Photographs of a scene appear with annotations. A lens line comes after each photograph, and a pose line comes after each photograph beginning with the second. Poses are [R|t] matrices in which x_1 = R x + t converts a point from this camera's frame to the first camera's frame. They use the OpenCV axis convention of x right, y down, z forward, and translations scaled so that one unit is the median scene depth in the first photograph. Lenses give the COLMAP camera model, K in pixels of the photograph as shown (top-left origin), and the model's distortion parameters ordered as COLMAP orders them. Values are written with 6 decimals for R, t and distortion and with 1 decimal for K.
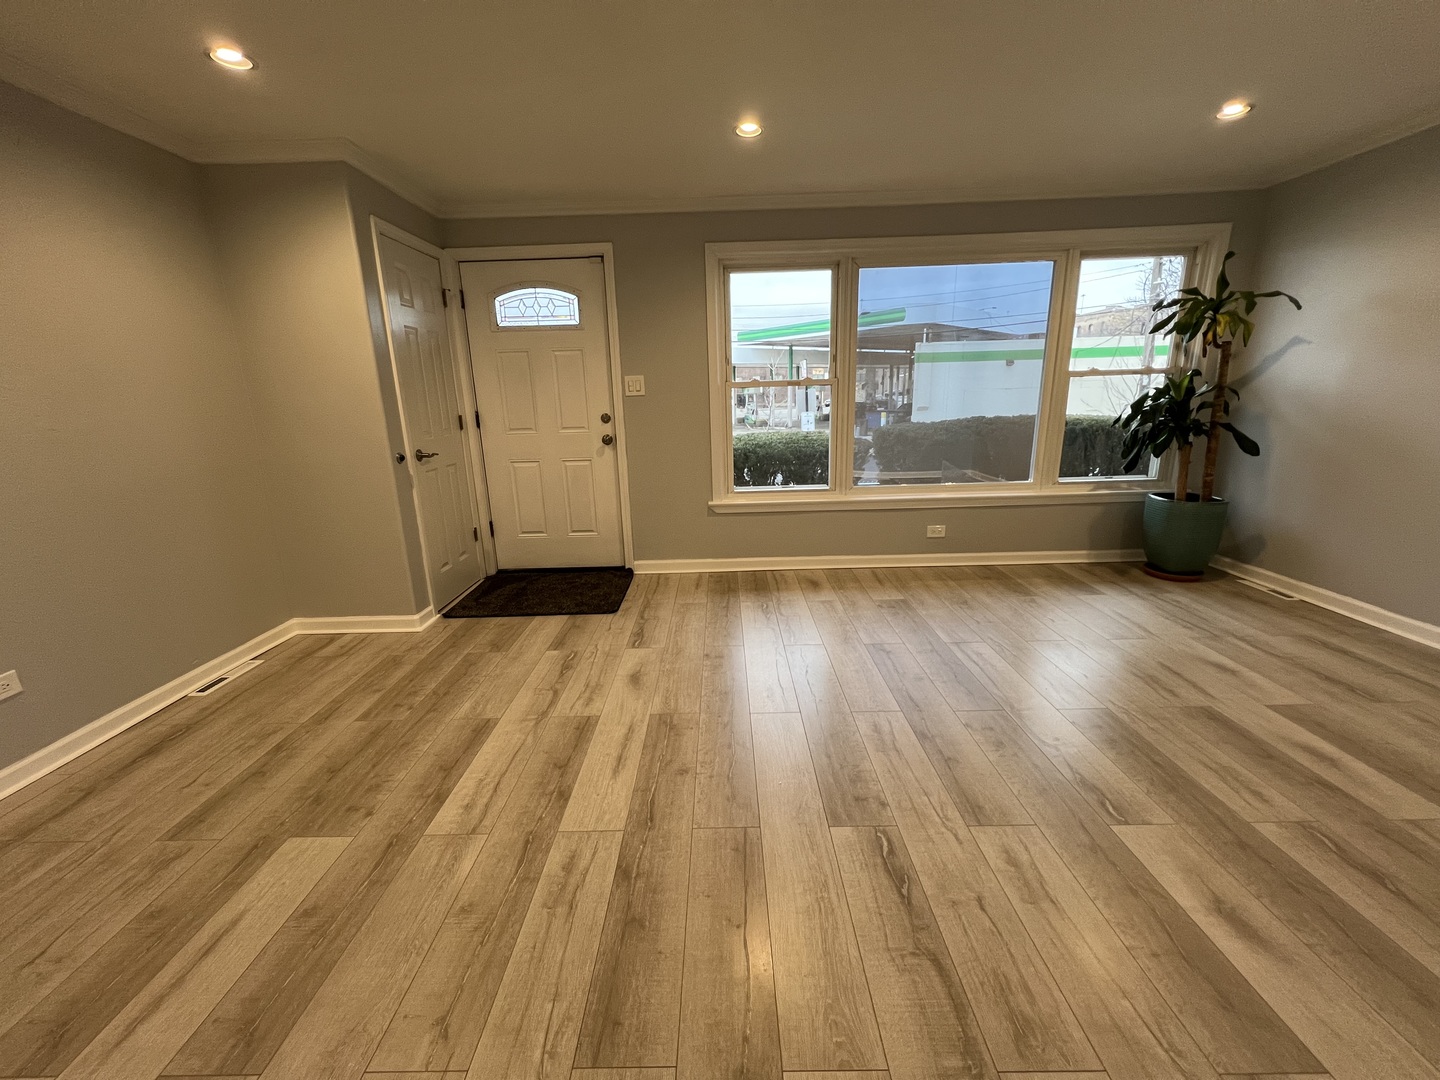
lens RADIAL K [[571.9, 0, 716.1], [0, 571.9, 536.7], [0, 0, 1]] dist [0.000155, 0.000009]
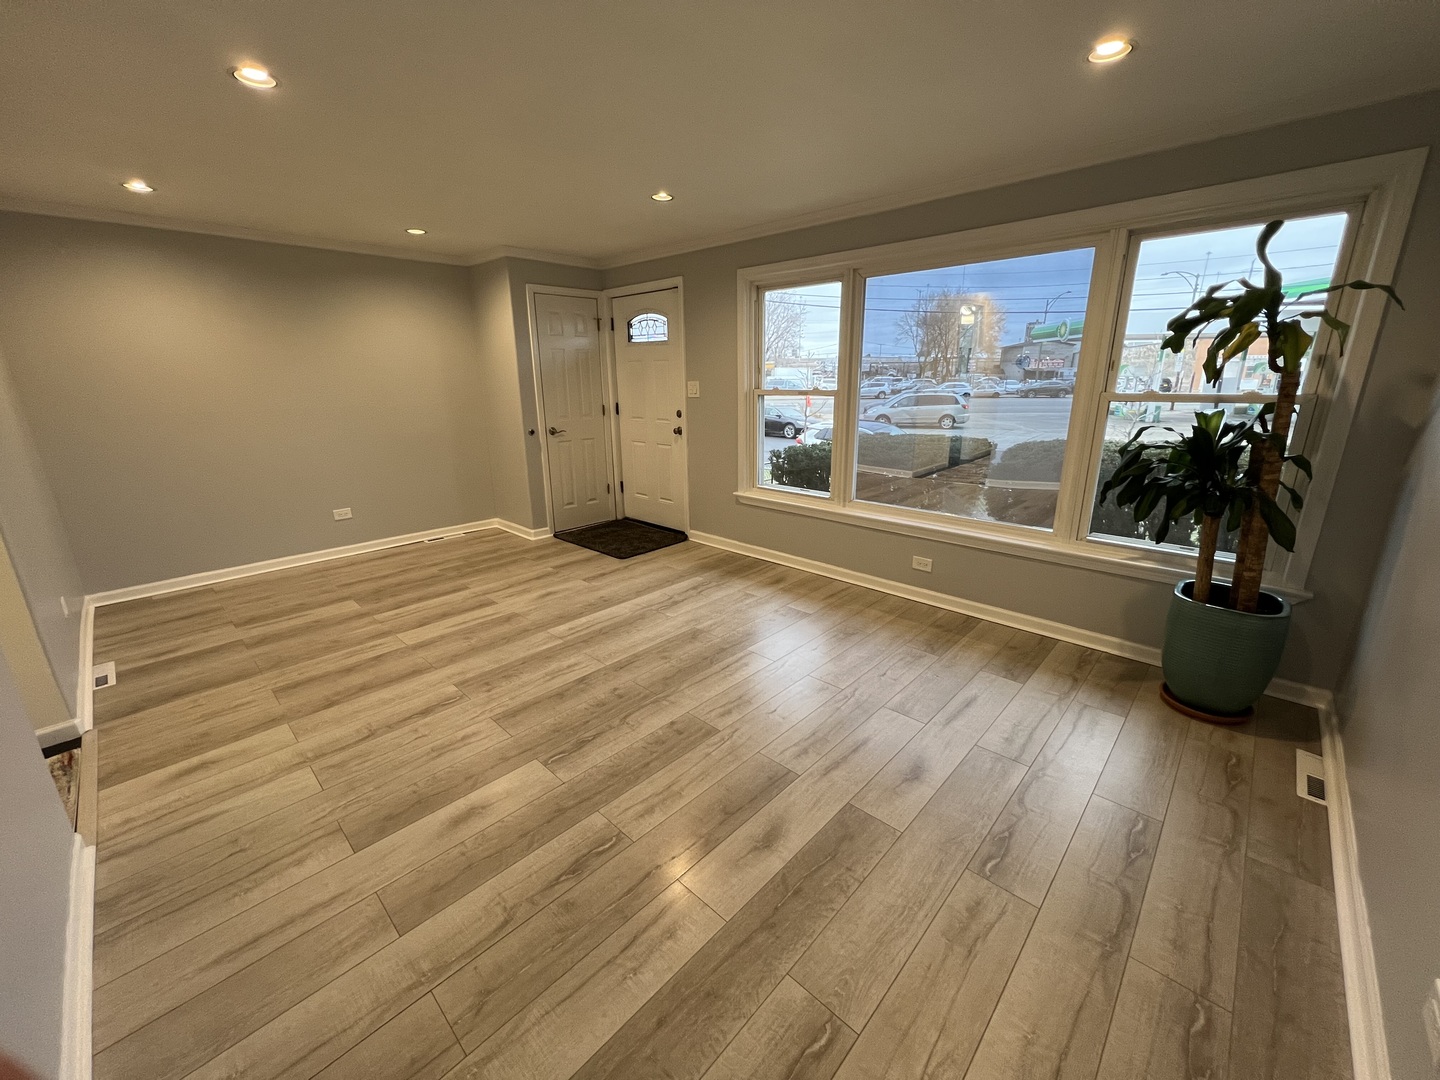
lens RADIAL K [[571.9, 0, 716.1], [0, 571.9, 536.7], [0, 0, 1]] dist [0.000155, 0.000009]
pose [[0.729648, 0.208203, -0.651356, 0.820942], [-0.178086, 0.977509, 0.112965, -0.107401], [0.660226, 0.033573, 0.750316, 0.119907]]
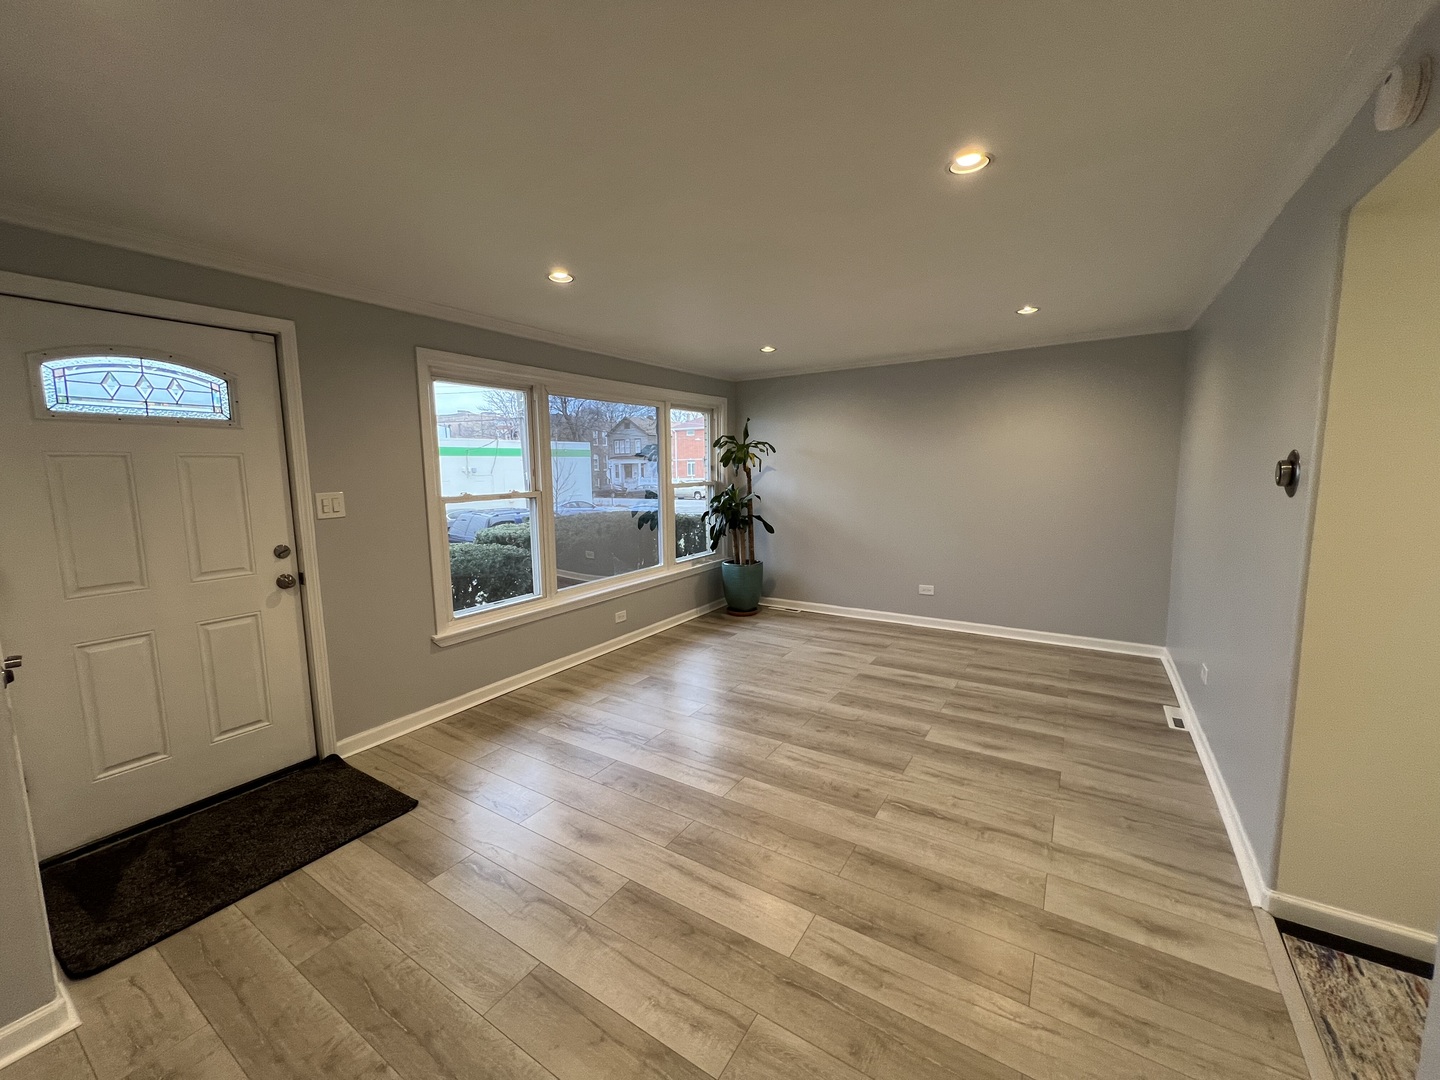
lens RADIAL K [[571.9, 0, 716.1], [0, 571.9, 536.7], [0, 0, 1]] dist [0.000155, 0.000009]
pose [[0.535811, -0.082564, 0.840291, -0.541477], [0.210157, 0.976928, -0.038017, -0.094506], [-0.817766, 0.196963, 0.540800, 0.198648]]
